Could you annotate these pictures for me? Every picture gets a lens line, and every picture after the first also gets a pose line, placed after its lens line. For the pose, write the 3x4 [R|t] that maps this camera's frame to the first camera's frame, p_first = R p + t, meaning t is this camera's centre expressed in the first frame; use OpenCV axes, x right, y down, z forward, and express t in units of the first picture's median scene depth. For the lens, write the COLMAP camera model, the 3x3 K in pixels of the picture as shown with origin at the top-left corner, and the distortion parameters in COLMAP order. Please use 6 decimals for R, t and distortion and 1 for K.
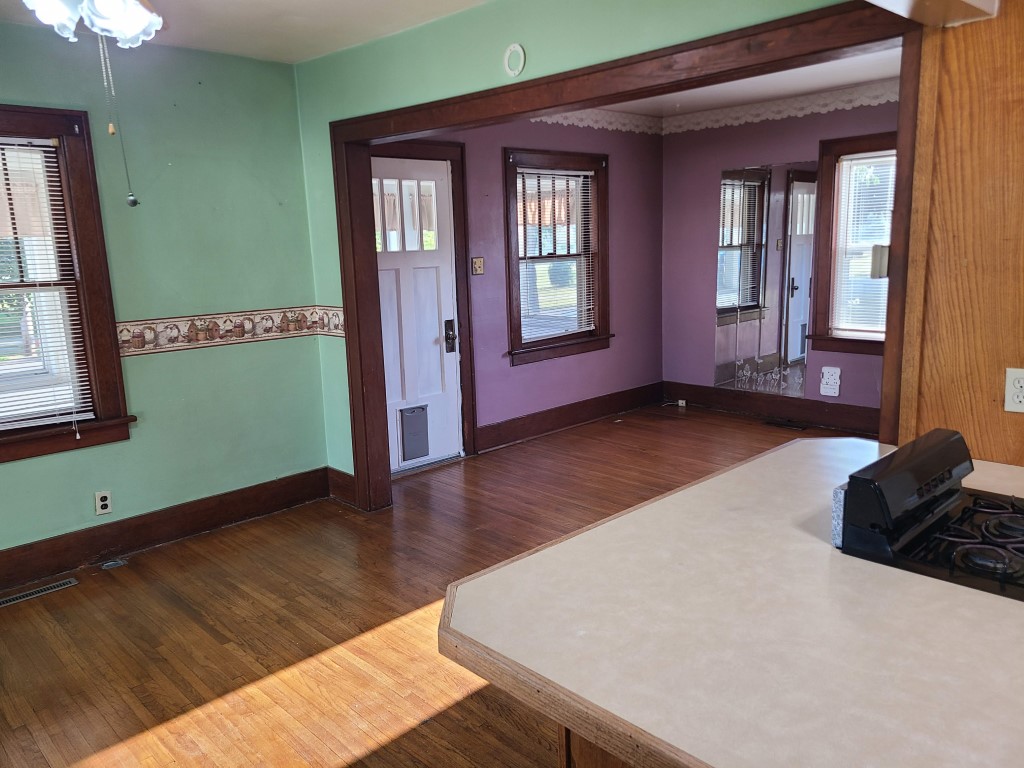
lens RADIAL K [[760.4, 0, 512.0], [0, 760.4, 384.0], [0, 0, 1]] dist [0.033102, -0.004801]
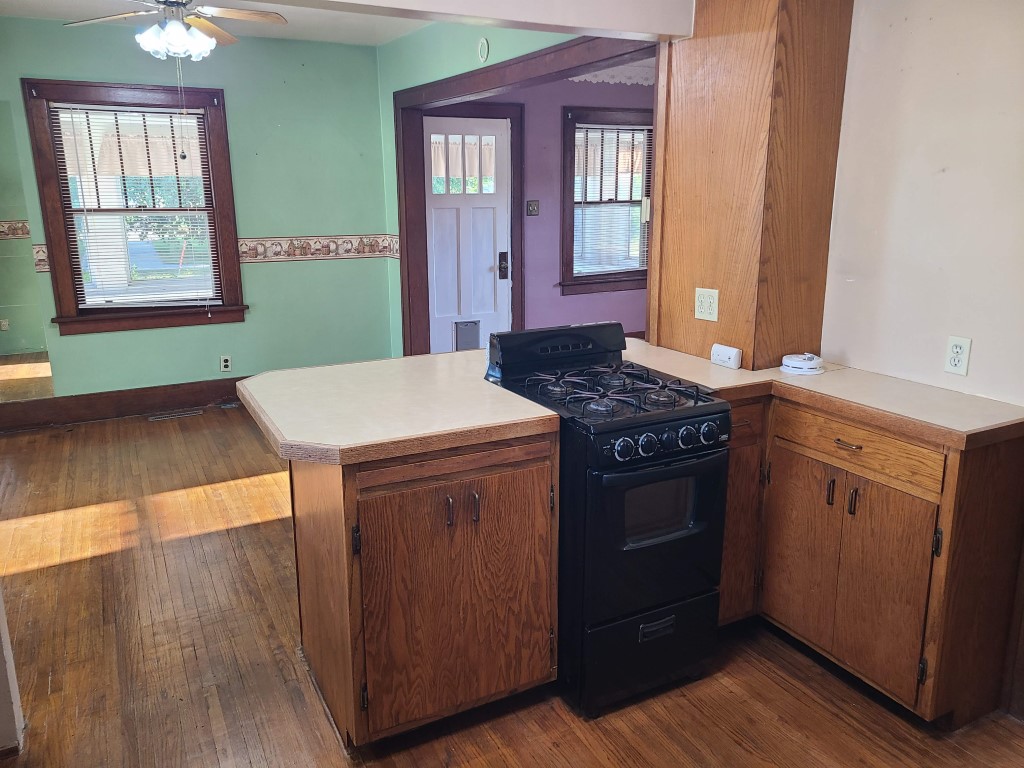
lens RADIAL K [[764.3, 0, 504.8], [0, 764.3, 372.5], [0, 0, 1]] dist [0.045890, -0.008161]
pose [[0.956283, 0.090906, -0.277954, 0.337860], [-0.075529, 0.994986, 0.065562, 0.032475], [0.282520, -0.041703, 0.958355, -0.217479]]
